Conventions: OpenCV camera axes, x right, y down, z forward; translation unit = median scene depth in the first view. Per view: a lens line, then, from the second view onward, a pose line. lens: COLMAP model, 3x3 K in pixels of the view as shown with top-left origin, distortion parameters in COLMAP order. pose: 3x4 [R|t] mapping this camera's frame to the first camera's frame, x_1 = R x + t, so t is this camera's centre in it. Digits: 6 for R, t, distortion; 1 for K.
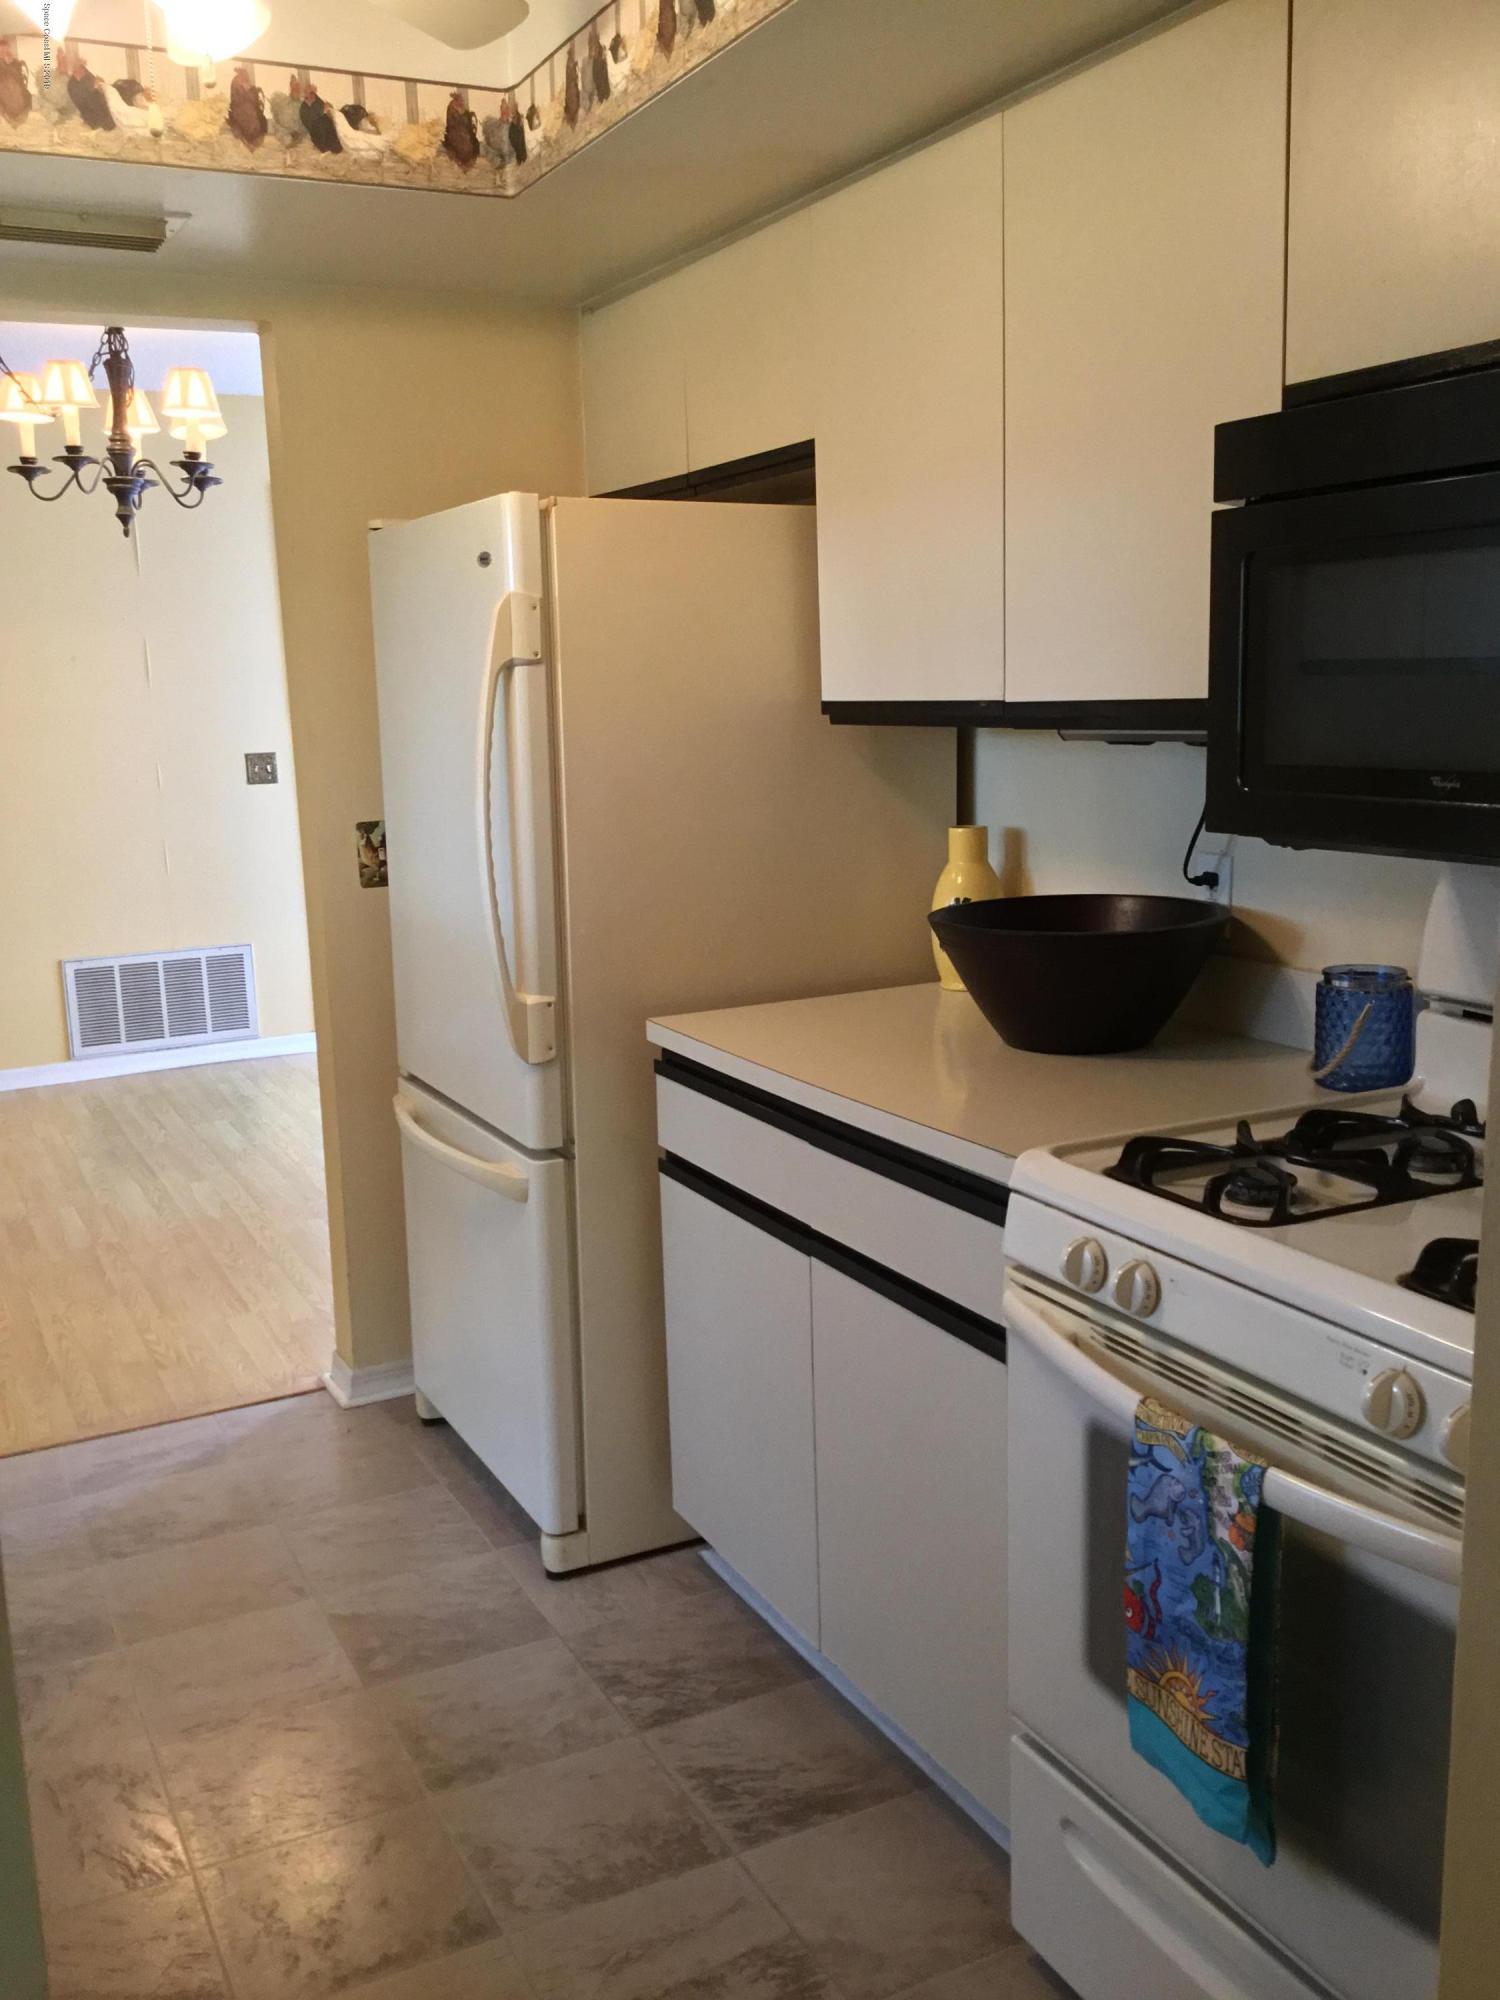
lens RADIAL K [[1847.3, 0, 750.0], [0, 1847.3, 1000.0], [0, 0, 1]] dist [0.148597, -0.268628]
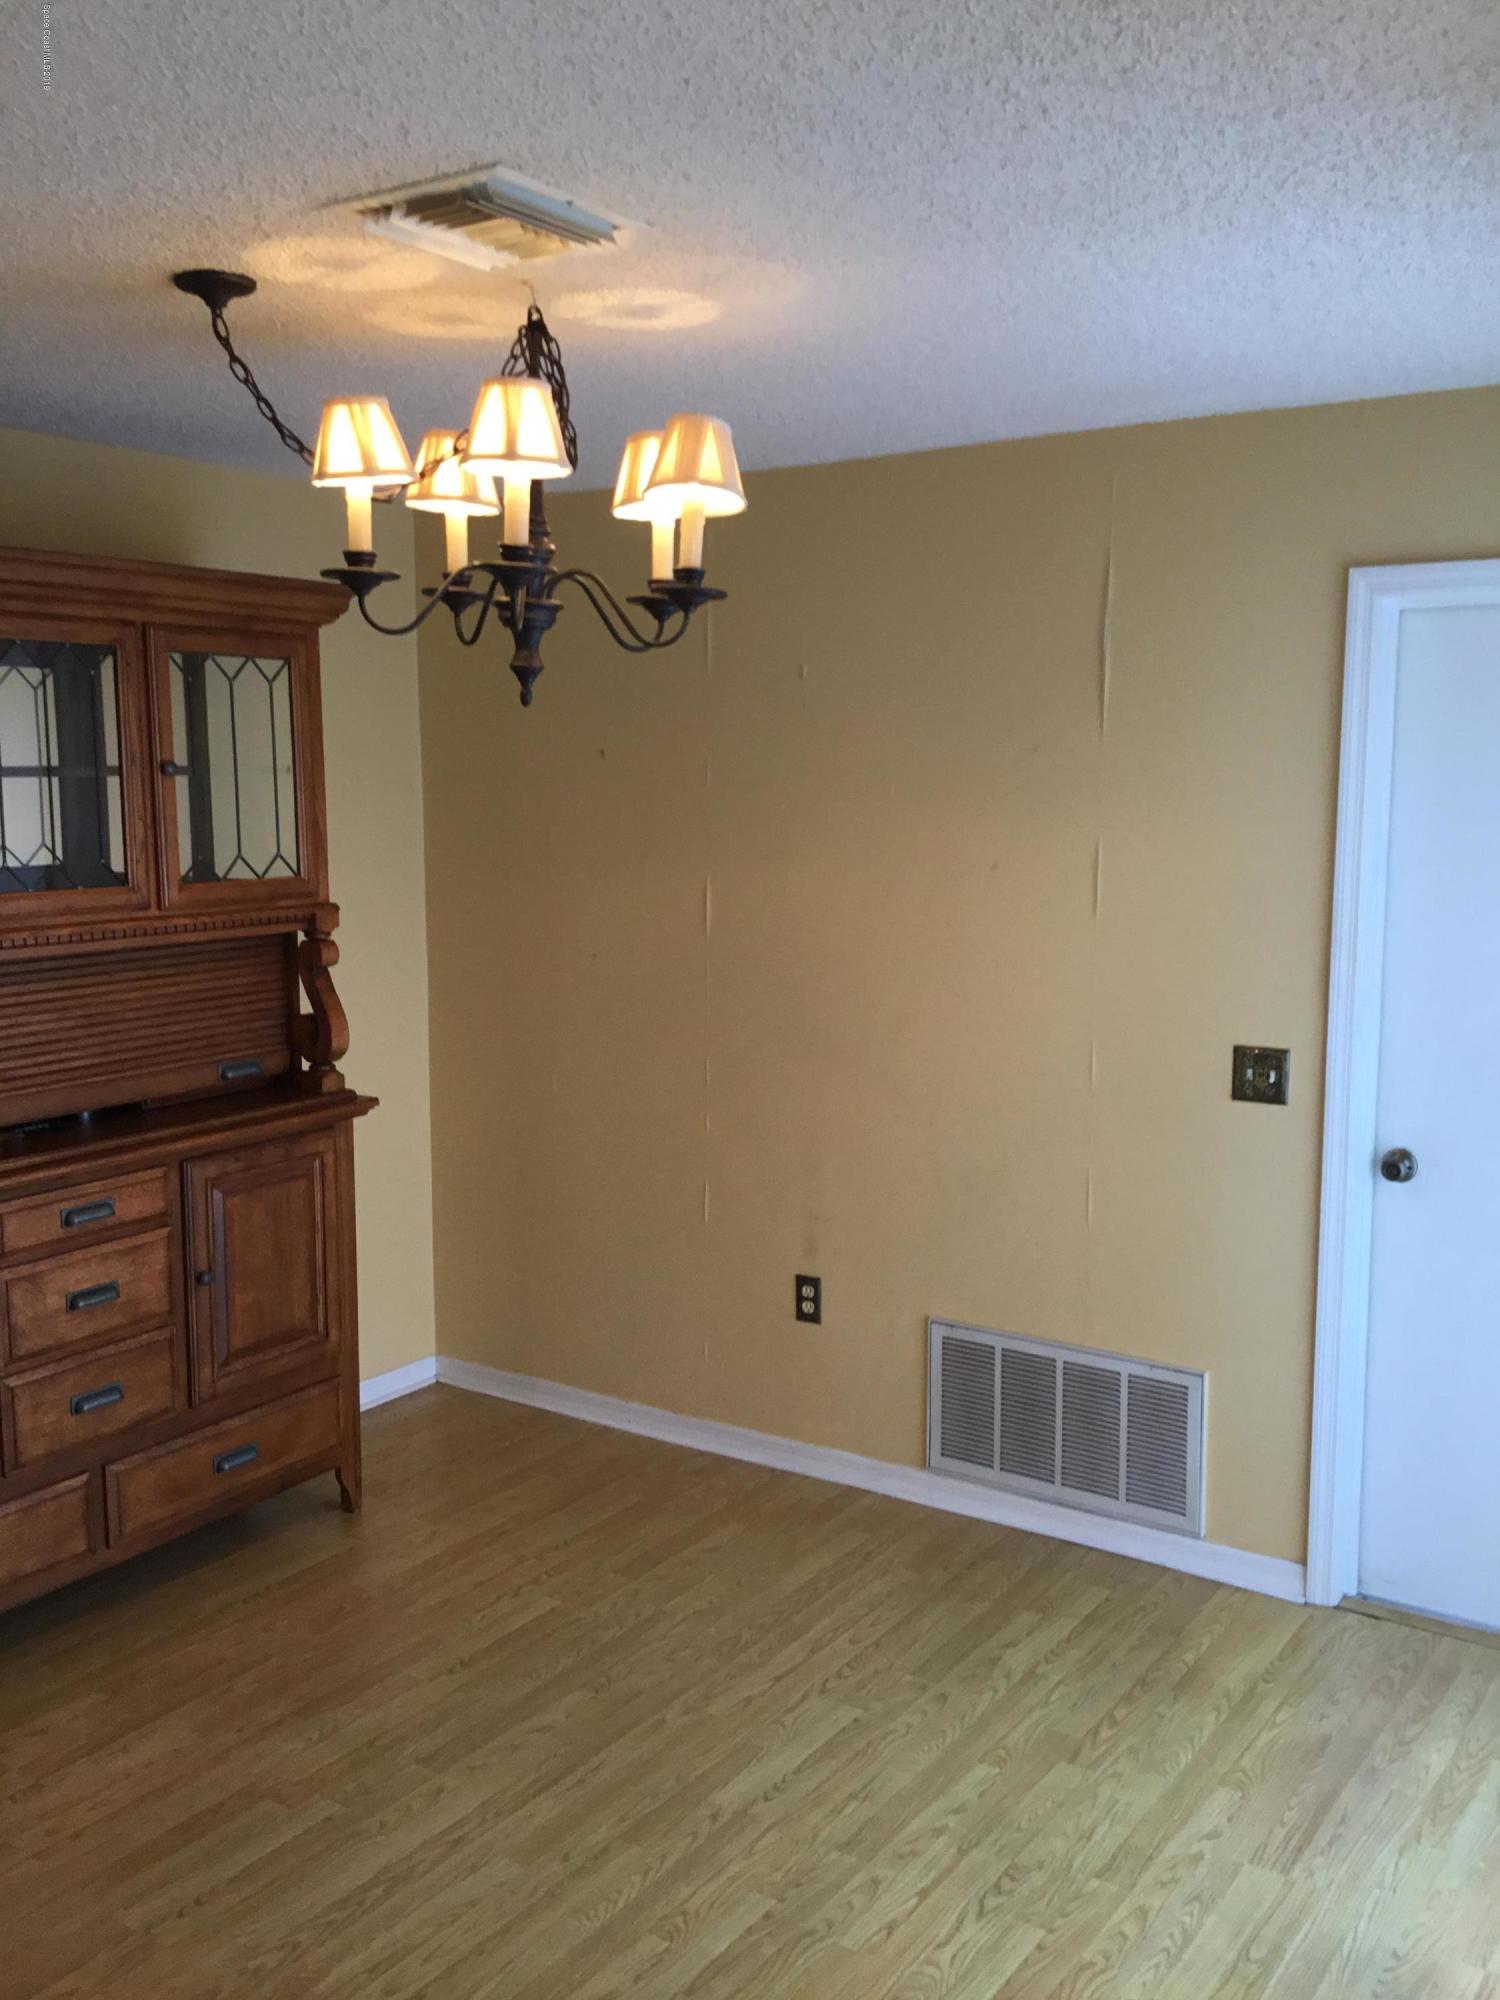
lens RADIAL K [[1847.3, 0, 750.0], [0, 1847.3, 1000.0], [0, 0, 1]] dist [0.148597, -0.268628]
pose [[0.482572, 0.145263, -0.863726, 0.142957], [-0.176034, 0.982113, 0.066822, -0.160706], [0.857984, 0.119799, 0.499511, 0.608881]]
